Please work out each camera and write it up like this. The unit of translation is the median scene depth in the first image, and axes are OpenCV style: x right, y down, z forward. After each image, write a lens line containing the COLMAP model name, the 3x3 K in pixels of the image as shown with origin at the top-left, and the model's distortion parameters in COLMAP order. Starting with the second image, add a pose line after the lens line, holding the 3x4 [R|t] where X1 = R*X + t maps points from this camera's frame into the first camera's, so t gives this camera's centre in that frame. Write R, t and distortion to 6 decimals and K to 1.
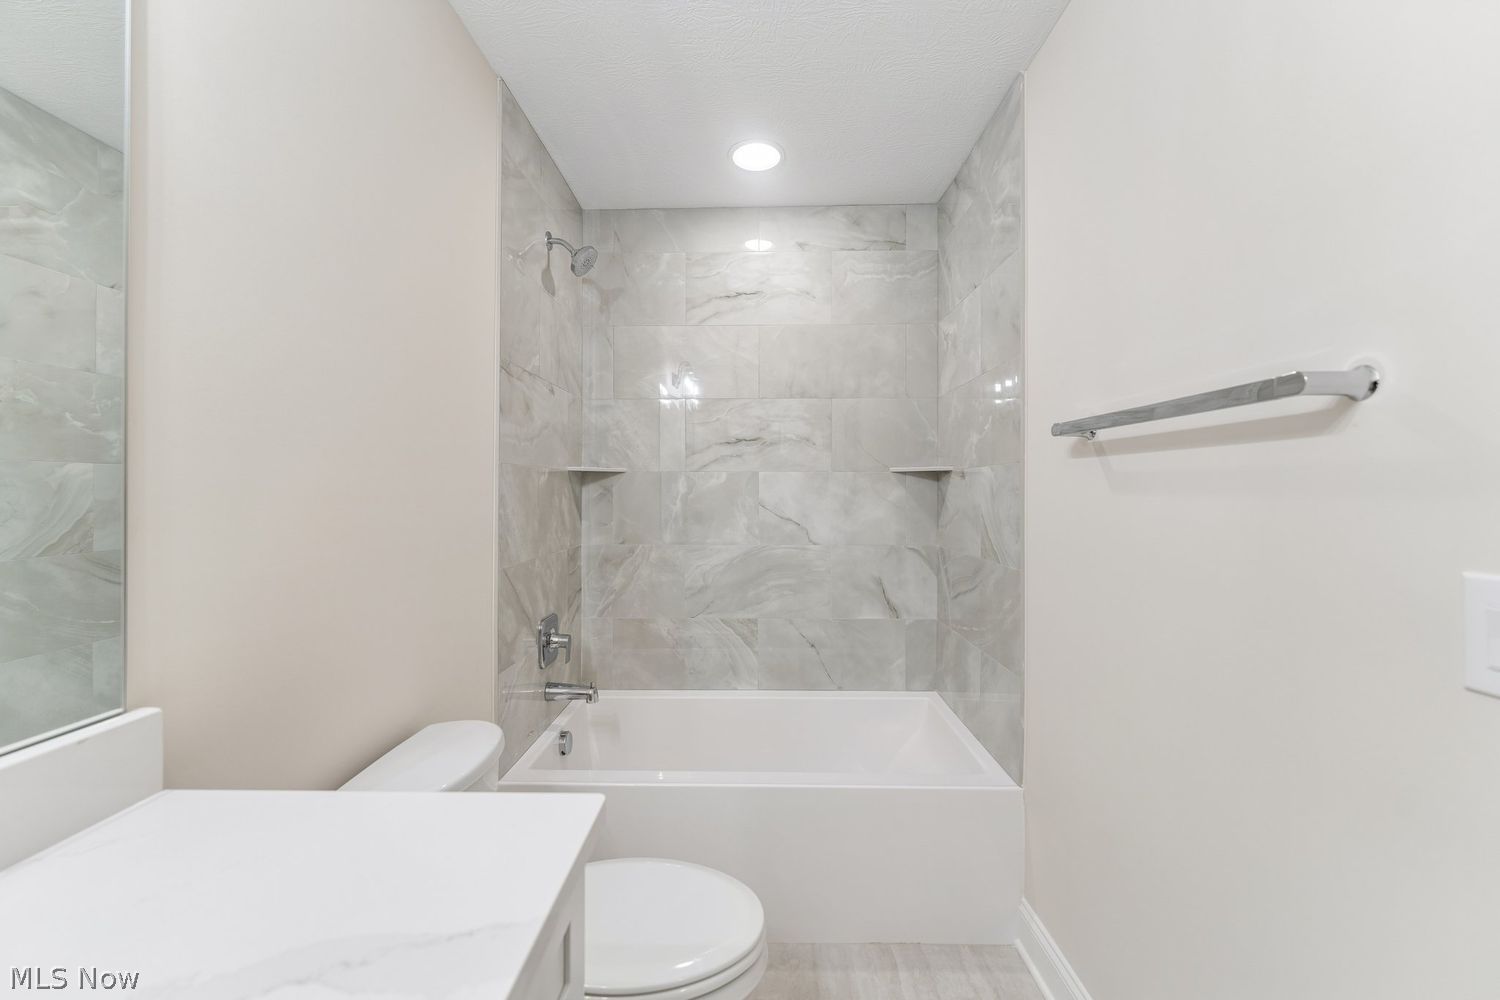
lens RADIAL K [[602.9, 0, 748.6], [0, 602.9, 487.1], [0, 0, 1]] dist [-0.000774, -0.000263]
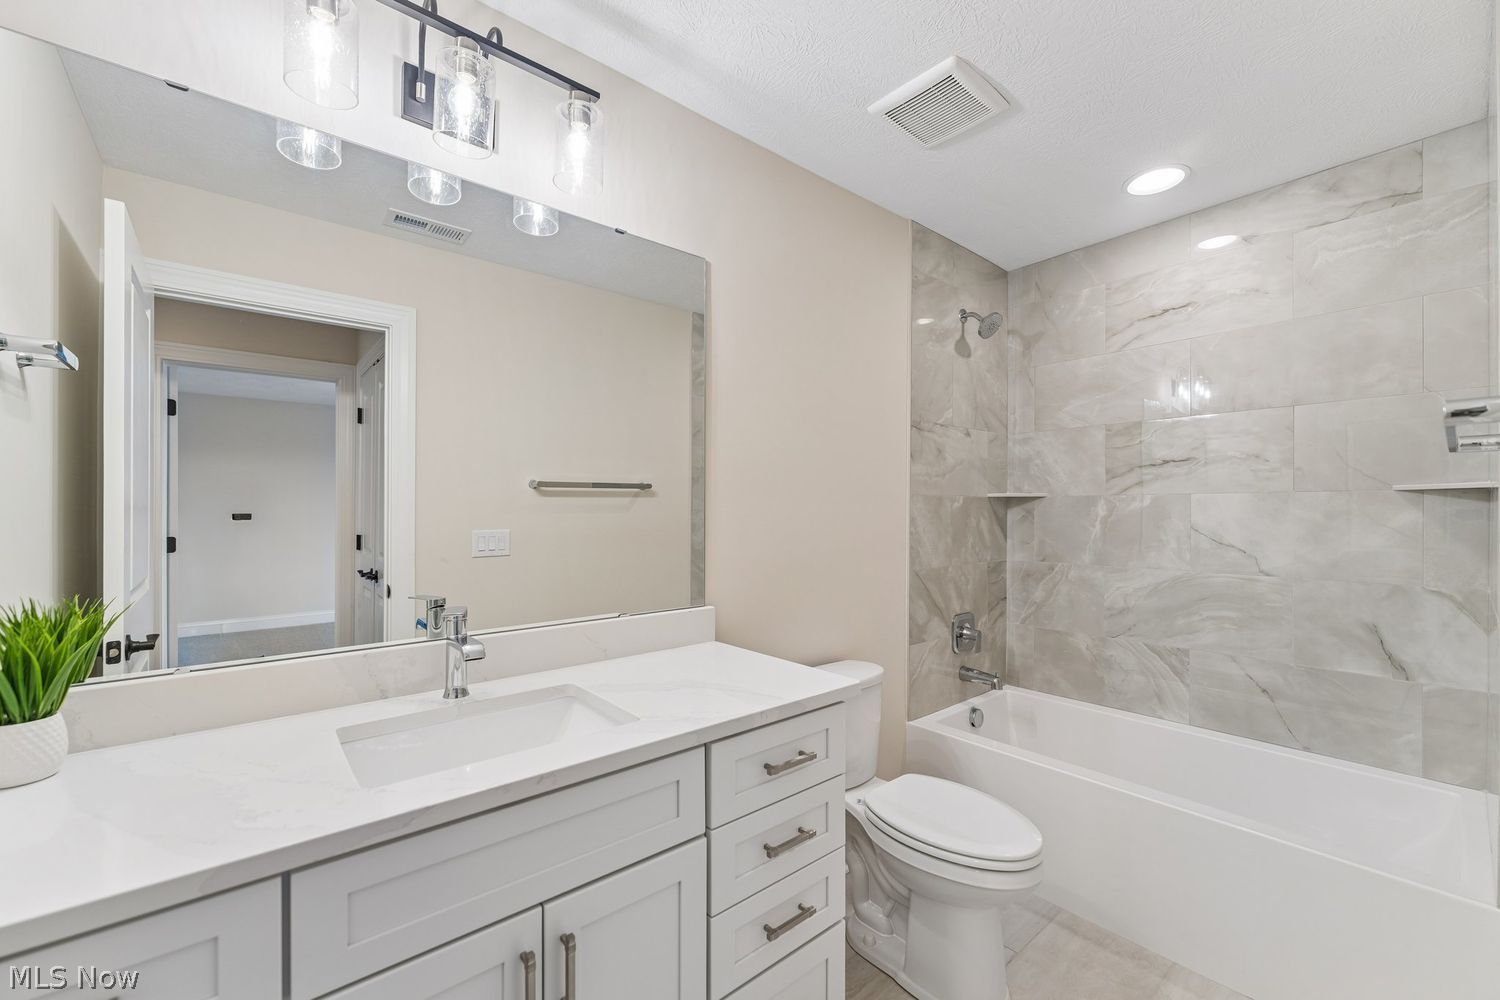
lens RADIAL K [[602.9, 0, 748.6], [0, 602.9, 487.1], [0, 0, 1]] dist [-0.000774, -0.000263]
pose [[0.658673, -0.029429, -0.751853, 0.276127], [0.006634, 0.999423, -0.033307, -0.009317], [0.752400, 0.016951, 0.658489, -0.145854]]
